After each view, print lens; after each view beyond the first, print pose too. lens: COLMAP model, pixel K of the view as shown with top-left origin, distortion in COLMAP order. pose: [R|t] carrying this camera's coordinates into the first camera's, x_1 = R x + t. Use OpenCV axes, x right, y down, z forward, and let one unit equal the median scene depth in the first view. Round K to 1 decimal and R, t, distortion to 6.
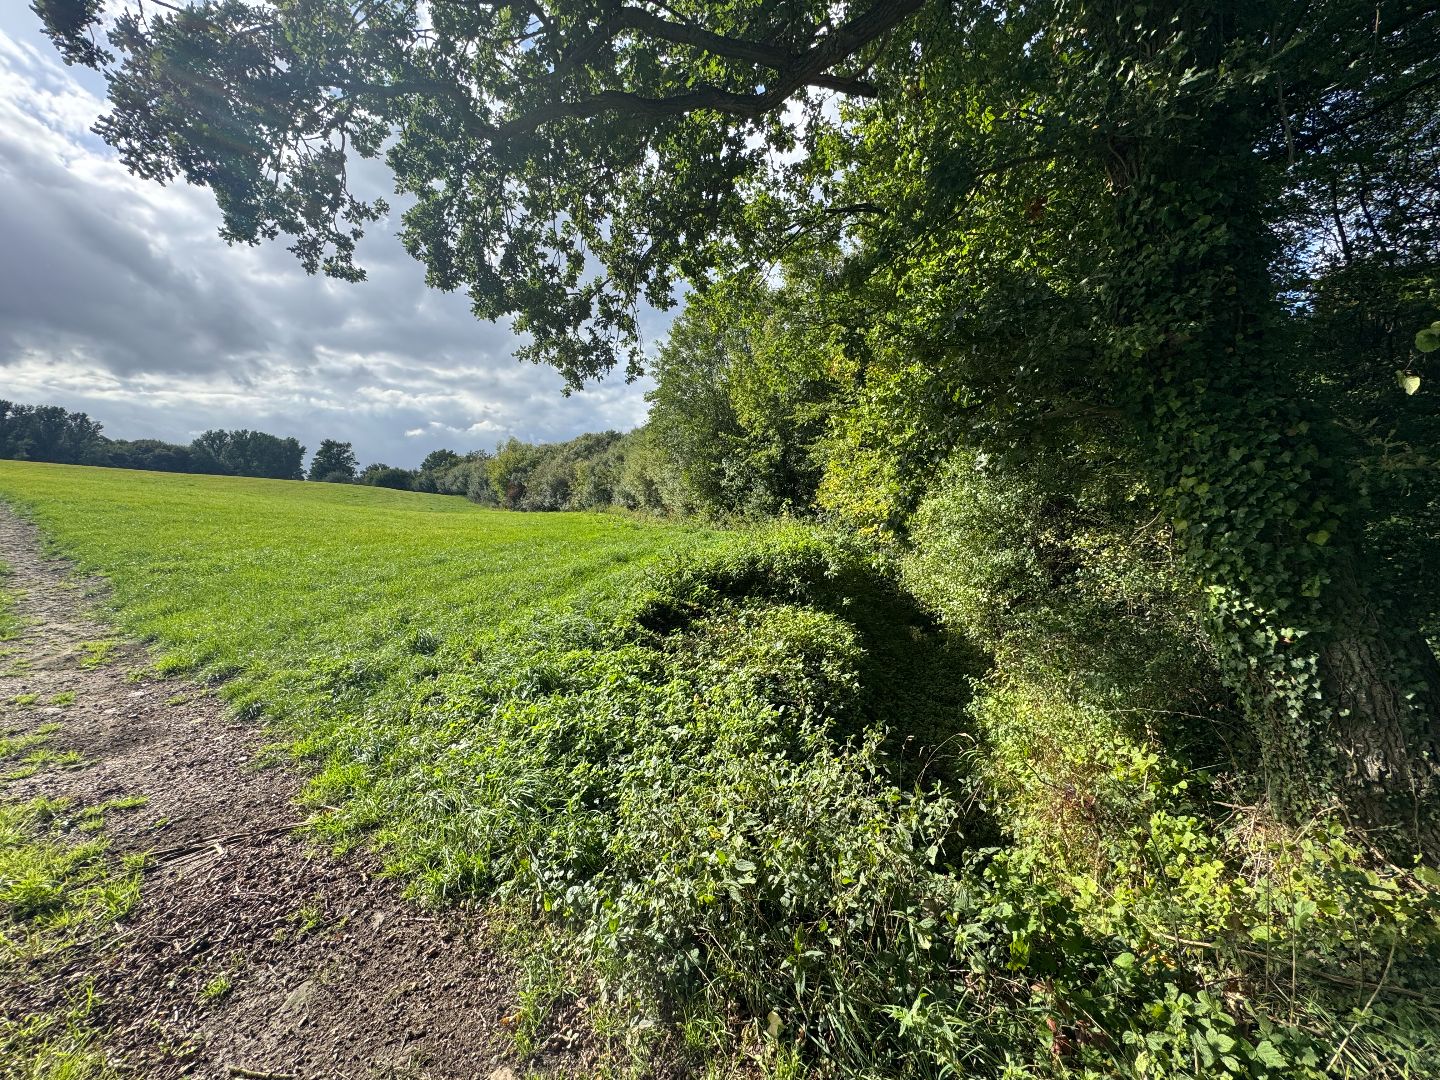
lens RADIAL K [[560.8, 0, 720.0], [0, 560.8, 540.0], [0, 0, 1]] dist [-0.022381, 0.004460]
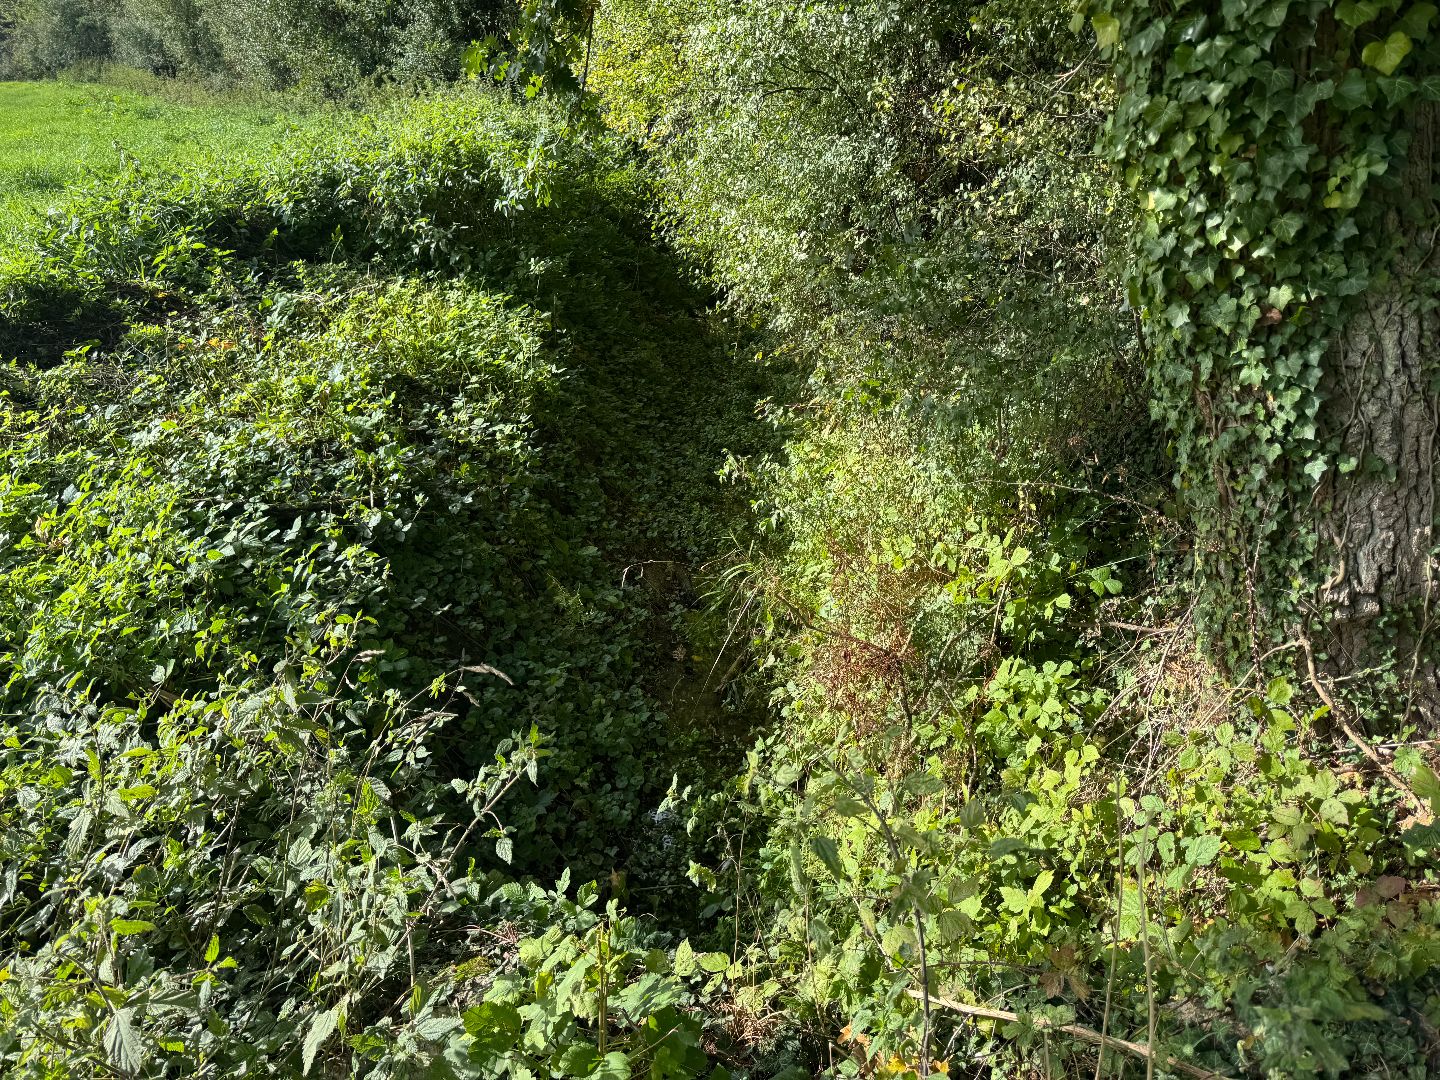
lens RADIAL K [[1014.1, 0, 720.0], [0, 1014.1, 540.0], [0, 0, 1]] dist [0.054427, -0.067872]
pose [[0.954408, -0.113153, 0.276227, 0.303806], [0.006309, 0.932809, 0.360316, 0.044083], [-0.298438, -0.342145, 0.890995, 0.287770]]
